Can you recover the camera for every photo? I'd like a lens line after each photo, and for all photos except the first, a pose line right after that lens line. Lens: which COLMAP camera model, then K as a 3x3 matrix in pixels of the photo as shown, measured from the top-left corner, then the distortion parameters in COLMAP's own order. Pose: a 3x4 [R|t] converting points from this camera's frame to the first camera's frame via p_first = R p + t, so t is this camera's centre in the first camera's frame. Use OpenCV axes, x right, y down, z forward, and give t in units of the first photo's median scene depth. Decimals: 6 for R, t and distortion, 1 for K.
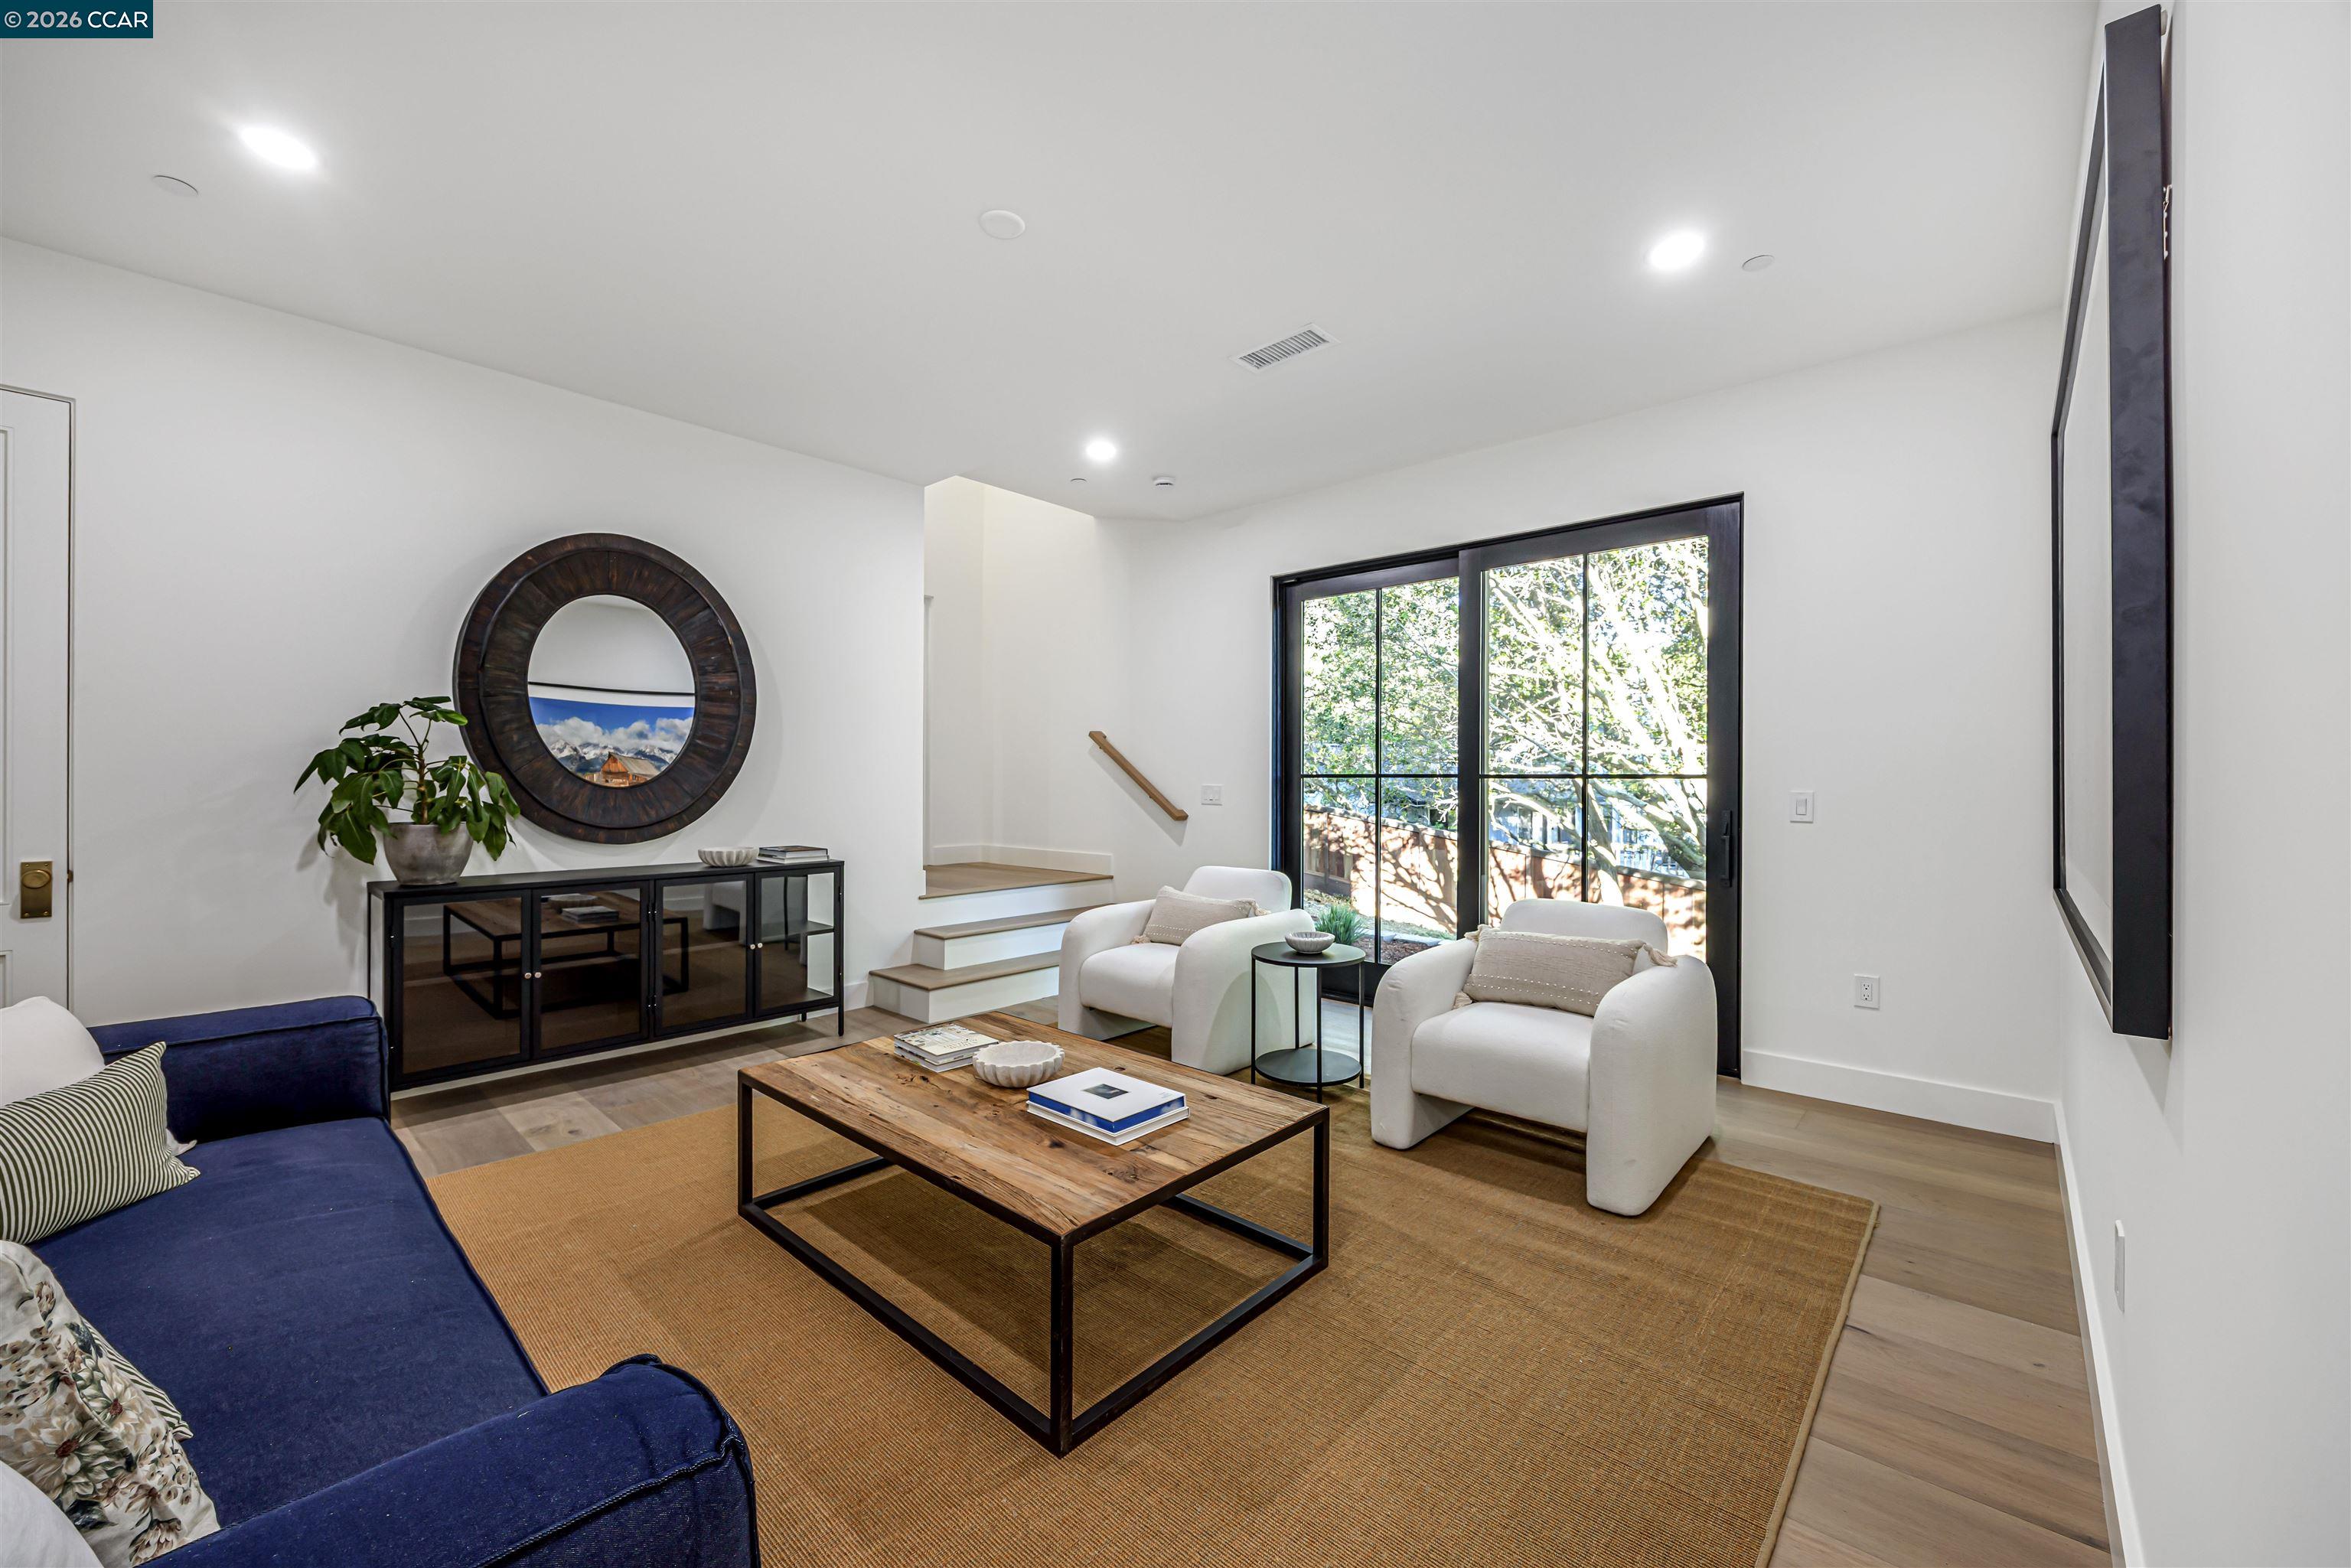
lens RADIAL K [[918.5, 0, 1170.2], [0, 918.5, 777.5], [0, 0, 1]] dist [0.000957, 0.000016]
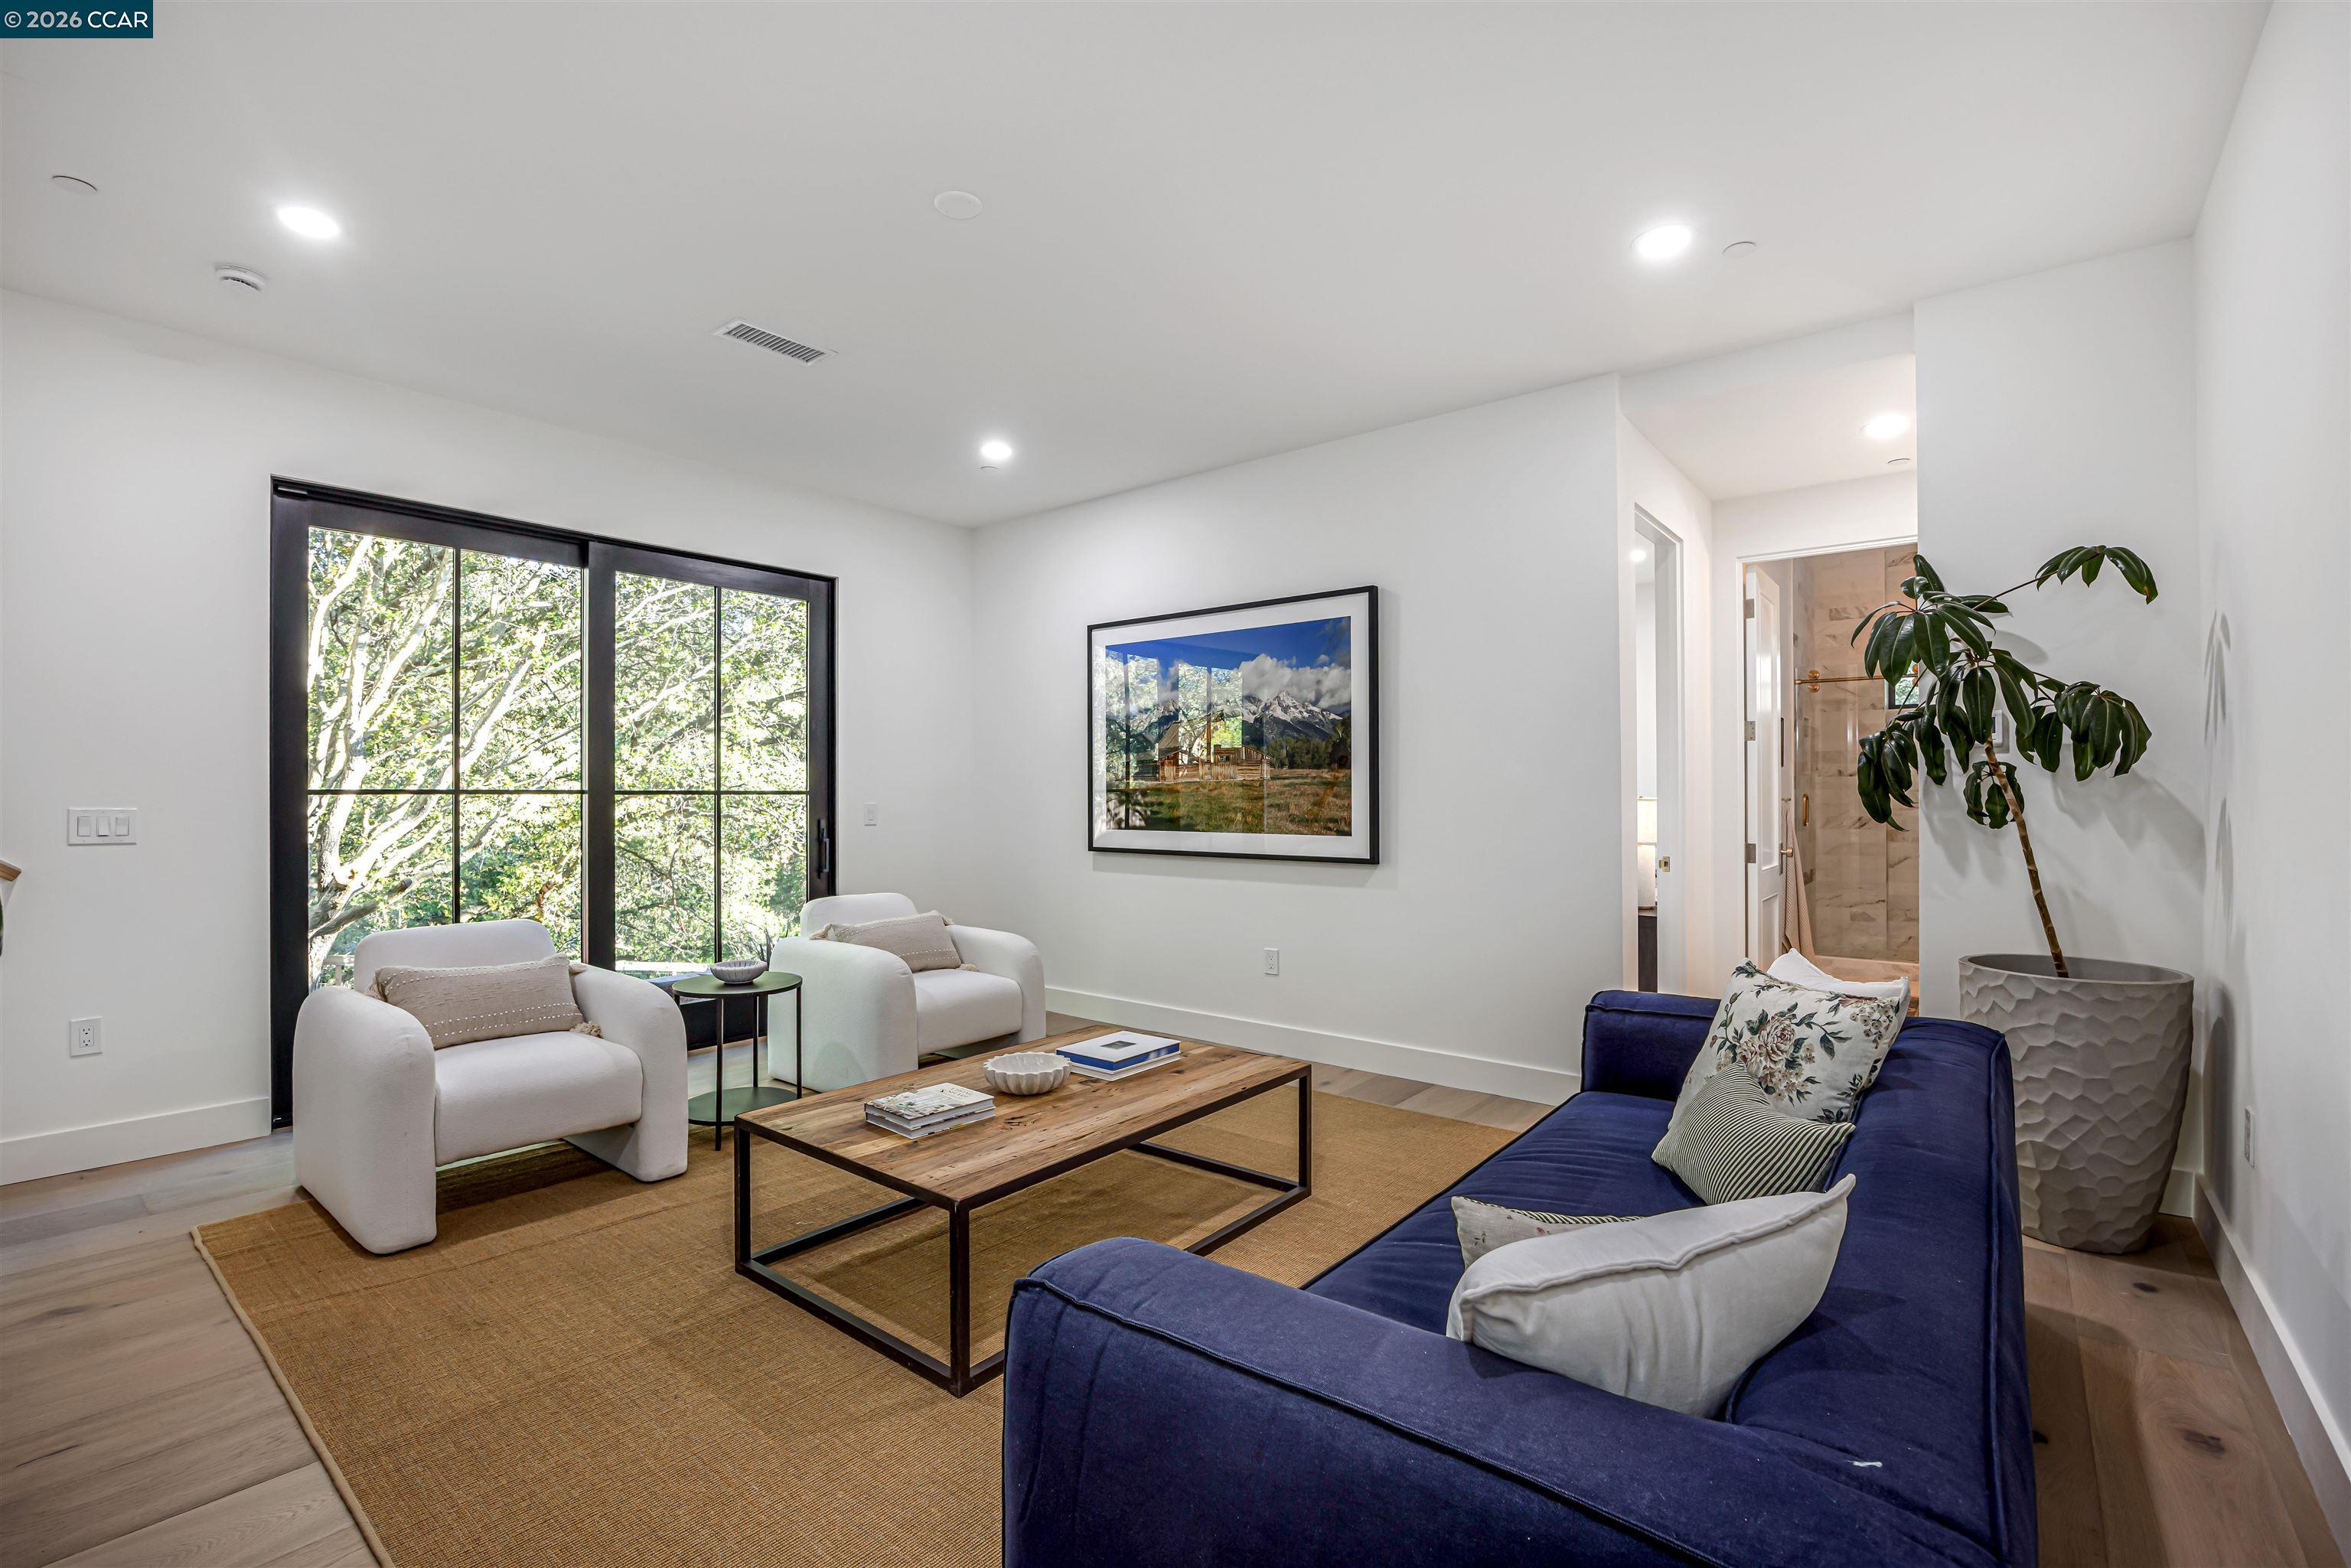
lens RADIAL K [[1027.1, 0, 1173.1], [0, 1027.1, 789.7], [0, 0, 1]] dist [-0.000975, -0.000052]
pose [[-0.054006, 0.001563, 0.998539, -0.954063], [-0.001242, 0.999998, -0.001632, -0.004161], [-0.998540, -0.001329, -0.054004, 0.645551]]
